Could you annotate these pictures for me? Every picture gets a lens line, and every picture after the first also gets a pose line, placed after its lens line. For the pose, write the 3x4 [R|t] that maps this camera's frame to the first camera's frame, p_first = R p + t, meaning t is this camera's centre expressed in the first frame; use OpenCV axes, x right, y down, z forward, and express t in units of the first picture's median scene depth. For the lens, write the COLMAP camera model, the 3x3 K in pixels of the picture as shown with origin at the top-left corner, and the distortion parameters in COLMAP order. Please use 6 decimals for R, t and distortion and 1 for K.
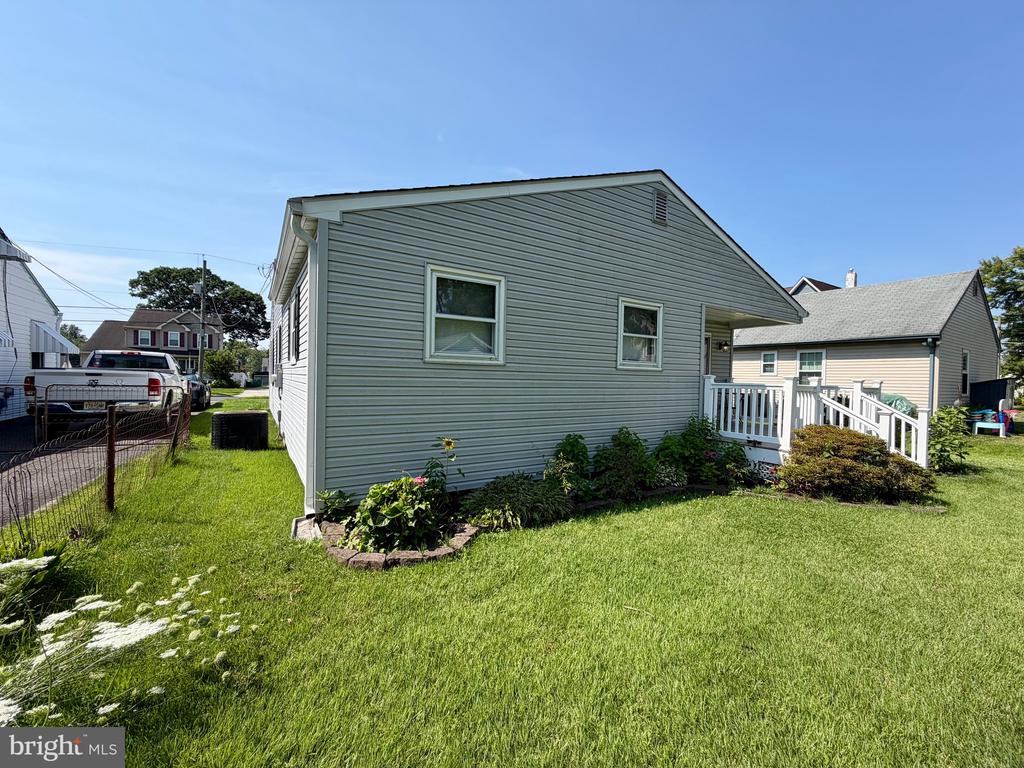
lens RADIAL K [[410.7, 0, 509.2], [0, 410.7, 382.5], [0, 0, 1]] dist [0.001185, 0.001722]
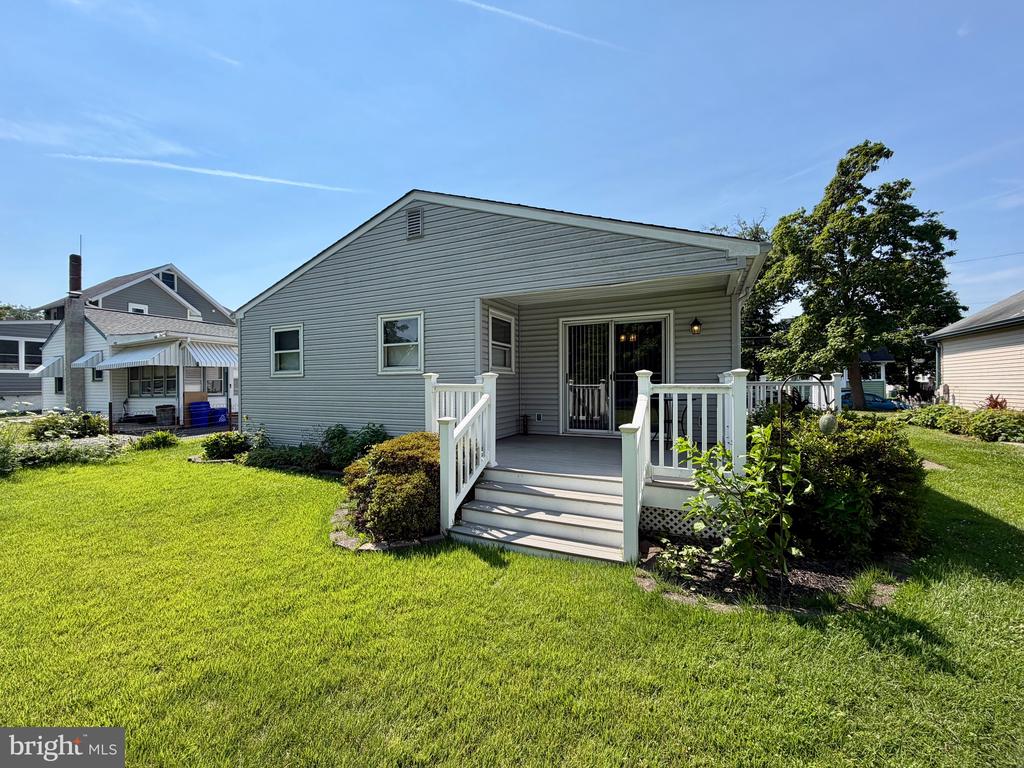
lens RADIAL K [[410.7, 0, 510.5], [0, 410.7, 386.0], [0, 0, 1]] dist [0.001185, 0.001722]
pose [[0.534447, -0.027375, -0.844759, 1.270400], [0.003503, 0.999539, -0.030175, 0.032344], [0.845195, 0.013167, 0.534296, 0.578945]]
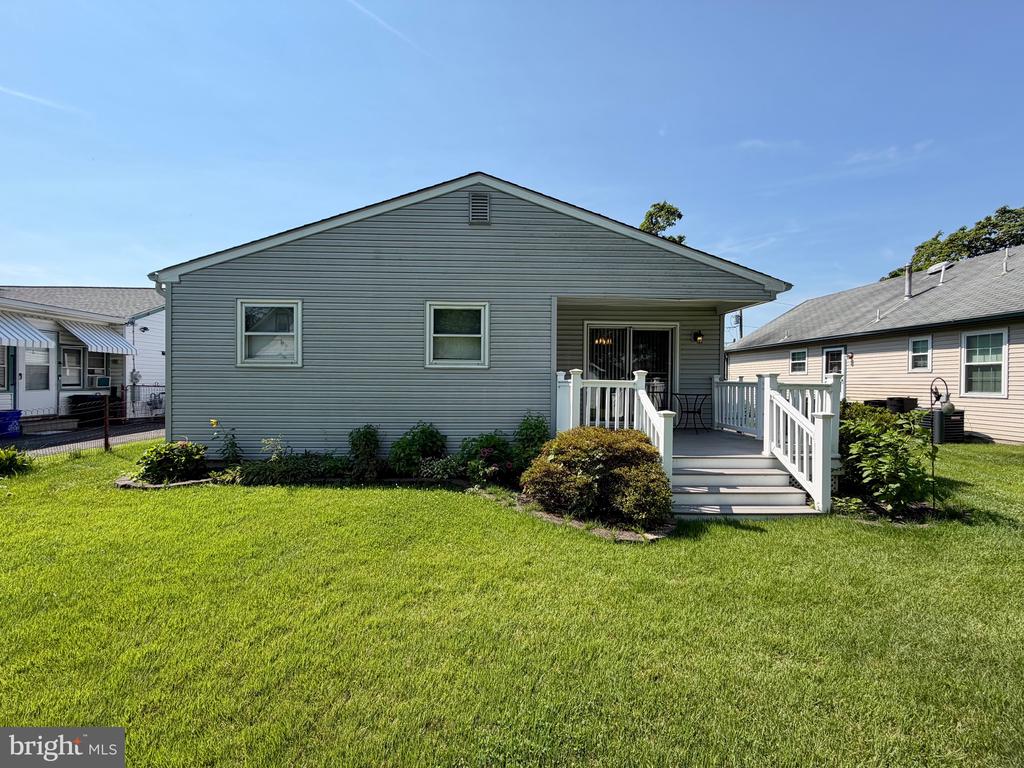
lens RADIAL K [[410.7, 0, 507.3], [0, 410.7, 385.6], [0, 0, 1]] dist [0.001185, 0.001722]
pose [[0.865792, -0.013931, -0.500210, 0.841629], [0.005525, 0.999818, -0.018282, 0.029816], [0.500373, 0.013065, 0.865711, 0.142525]]
